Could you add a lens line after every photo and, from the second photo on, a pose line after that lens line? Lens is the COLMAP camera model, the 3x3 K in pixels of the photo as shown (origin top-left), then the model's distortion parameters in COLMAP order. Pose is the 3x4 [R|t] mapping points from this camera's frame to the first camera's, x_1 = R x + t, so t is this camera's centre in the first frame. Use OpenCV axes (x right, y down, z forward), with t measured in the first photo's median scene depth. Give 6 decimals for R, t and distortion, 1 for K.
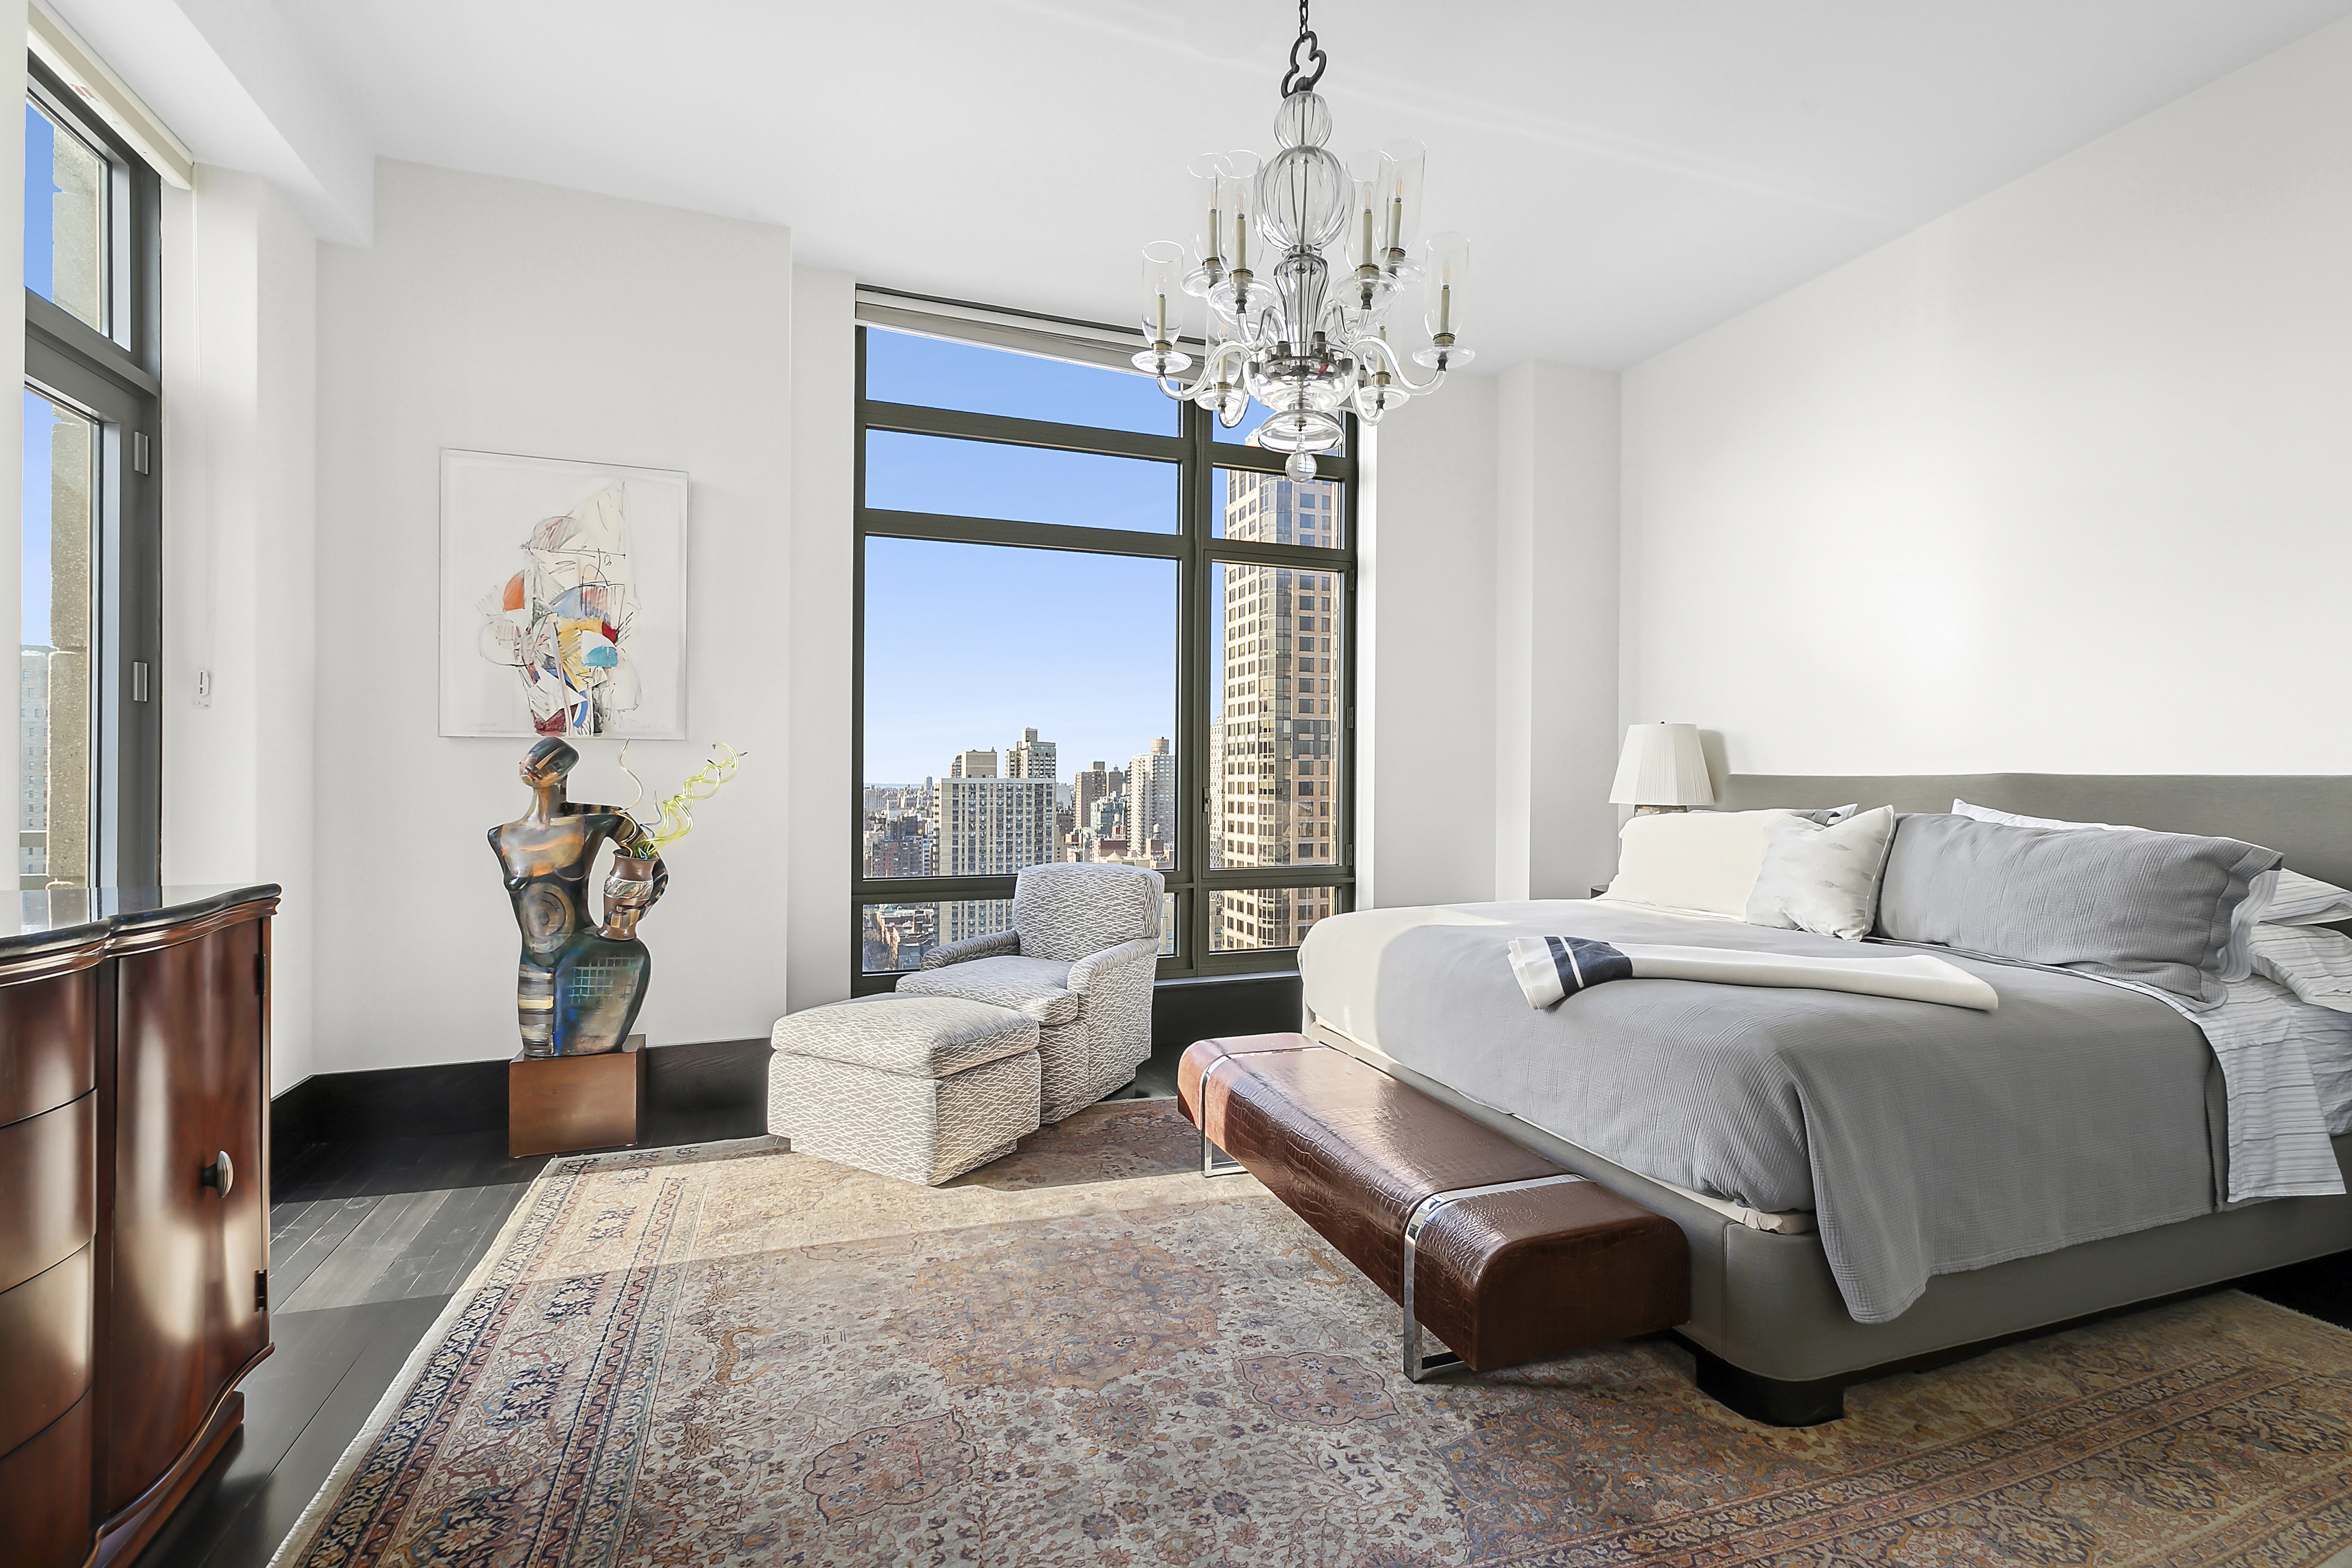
lens RADIAL K [[1054.4, 0, 1194.1], [0, 1054.4, 781.1], [0, 0, 1]] dist [0.005414, 0.000121]
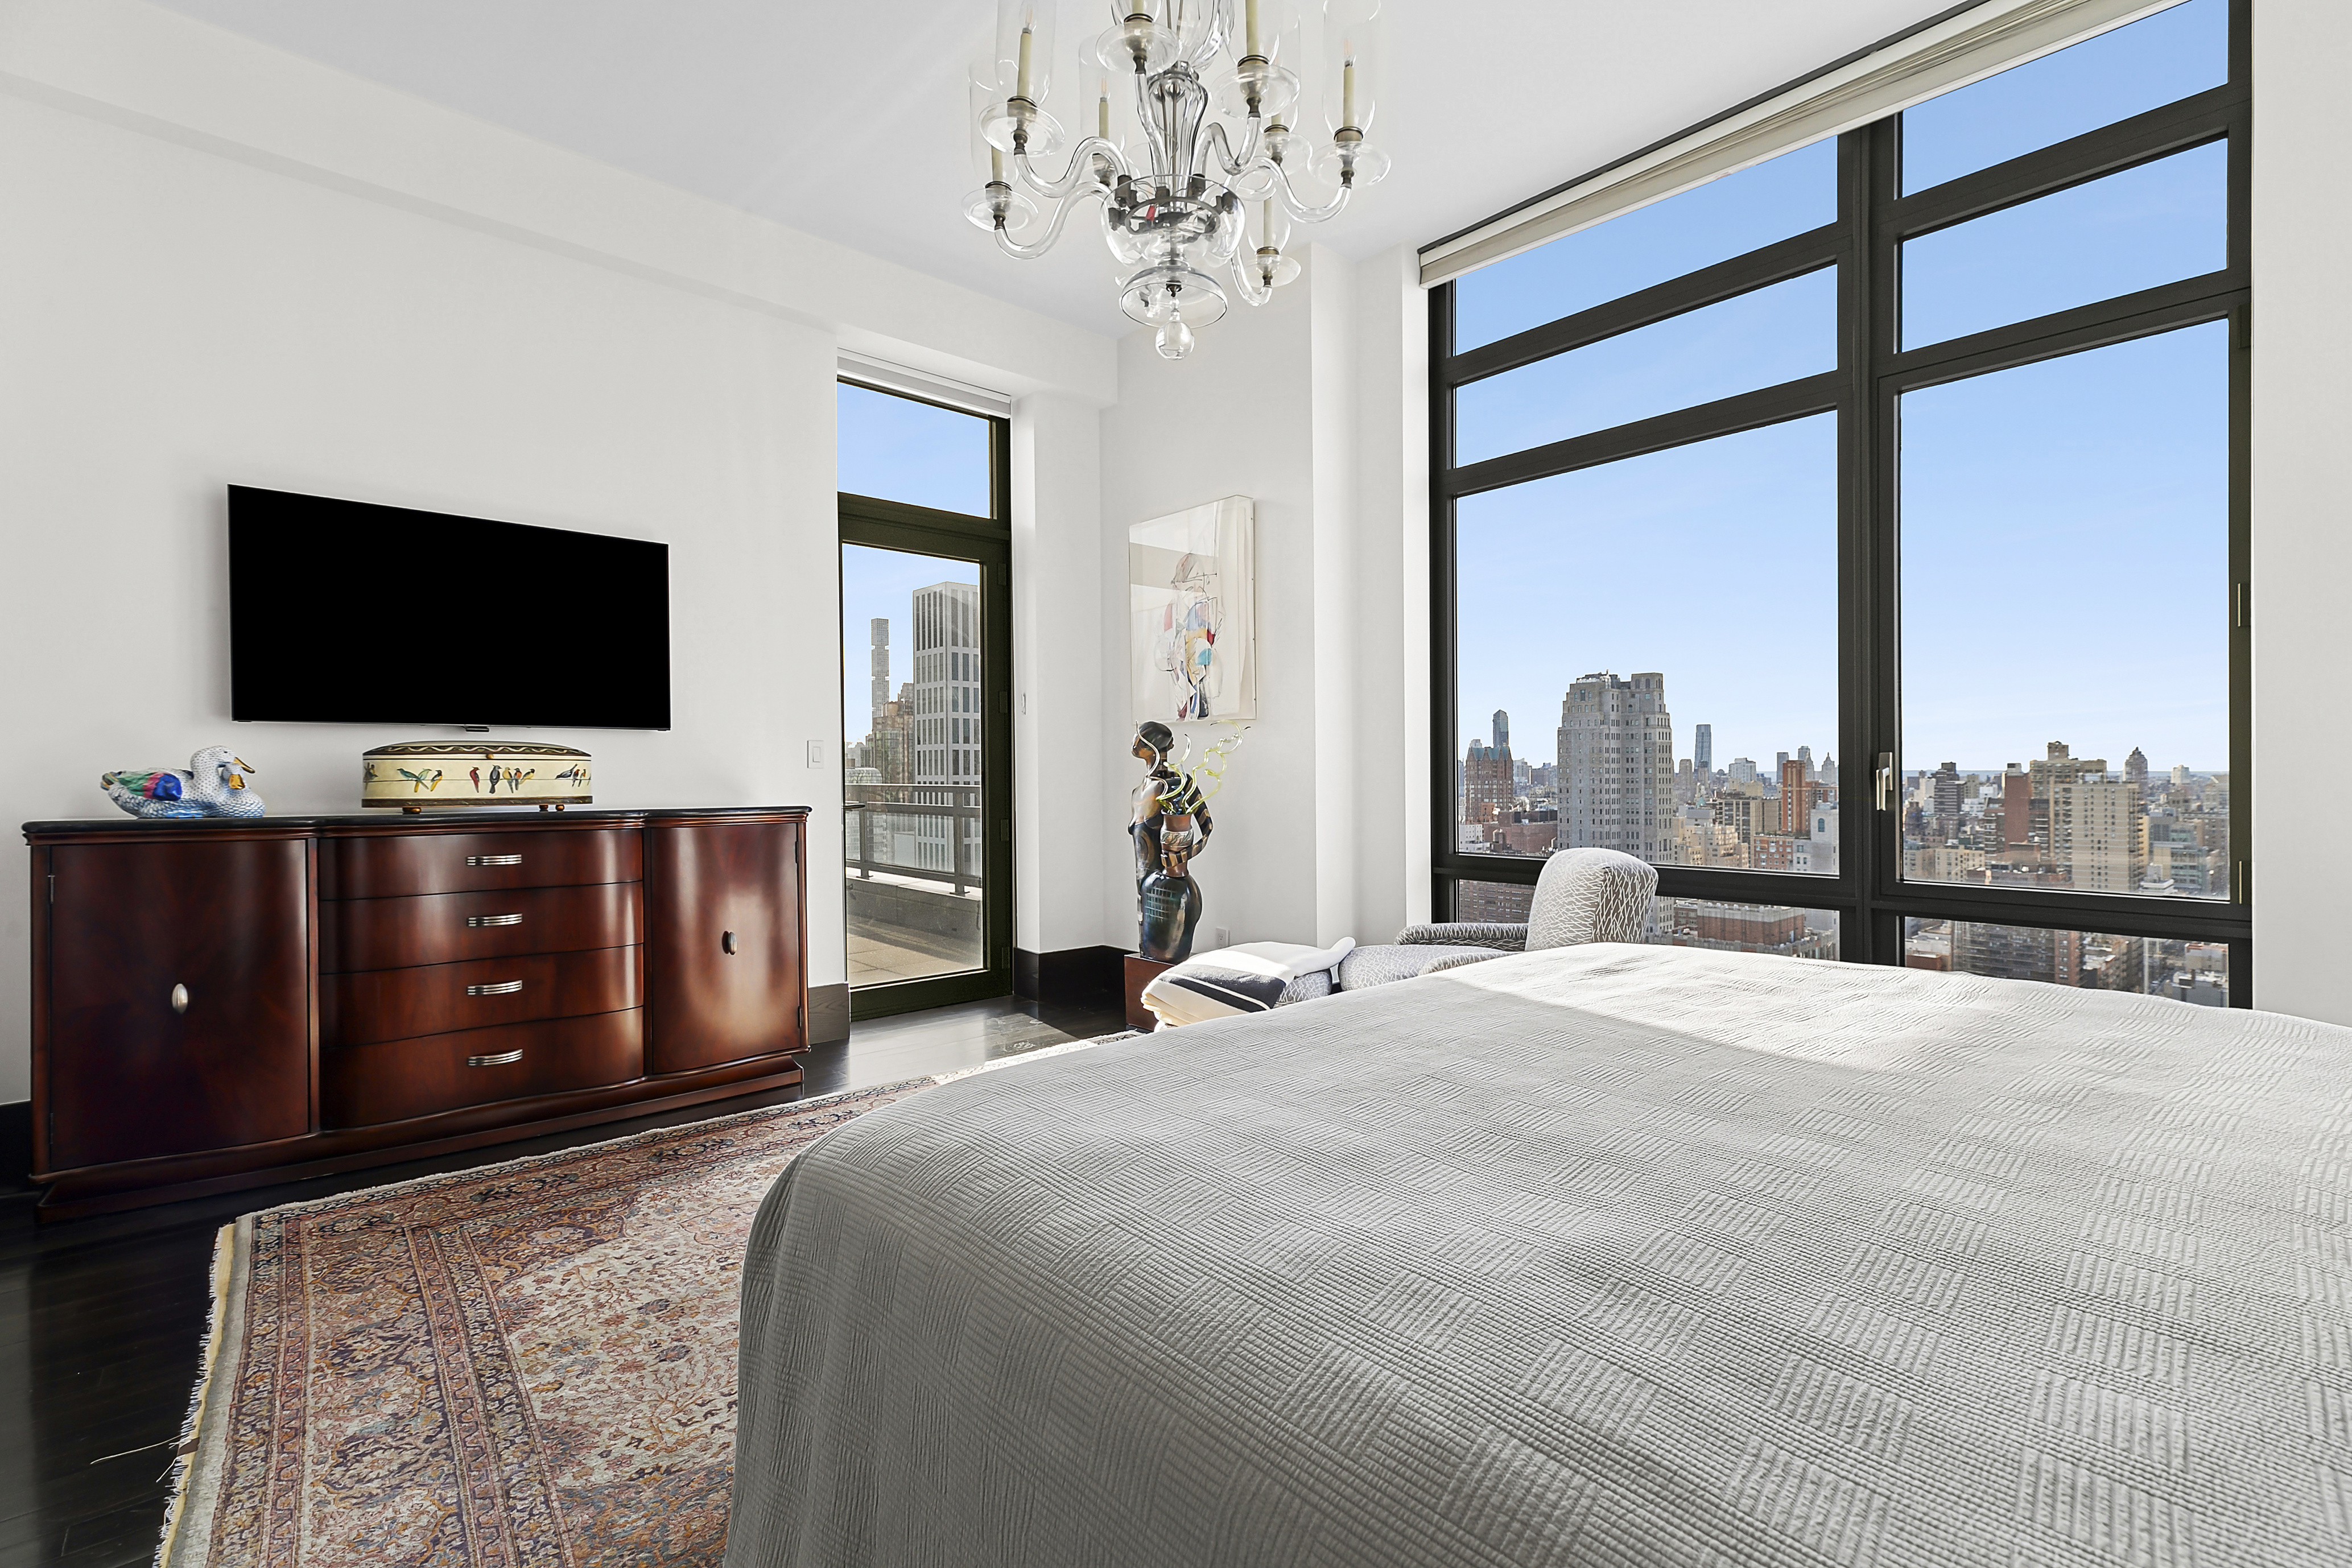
lens RADIAL K [[1054.4, 0, 1194.1], [0, 1054.4, 781.1], [0, 0, 1]] dist [0.005414, 0.000121]
pose [[0.359502, 0.007909, -0.933111, 0.624914], [0.004941, 0.999934, 0.010379, 0.018835], [0.933131, -0.008342, 0.359439, 0.527505]]
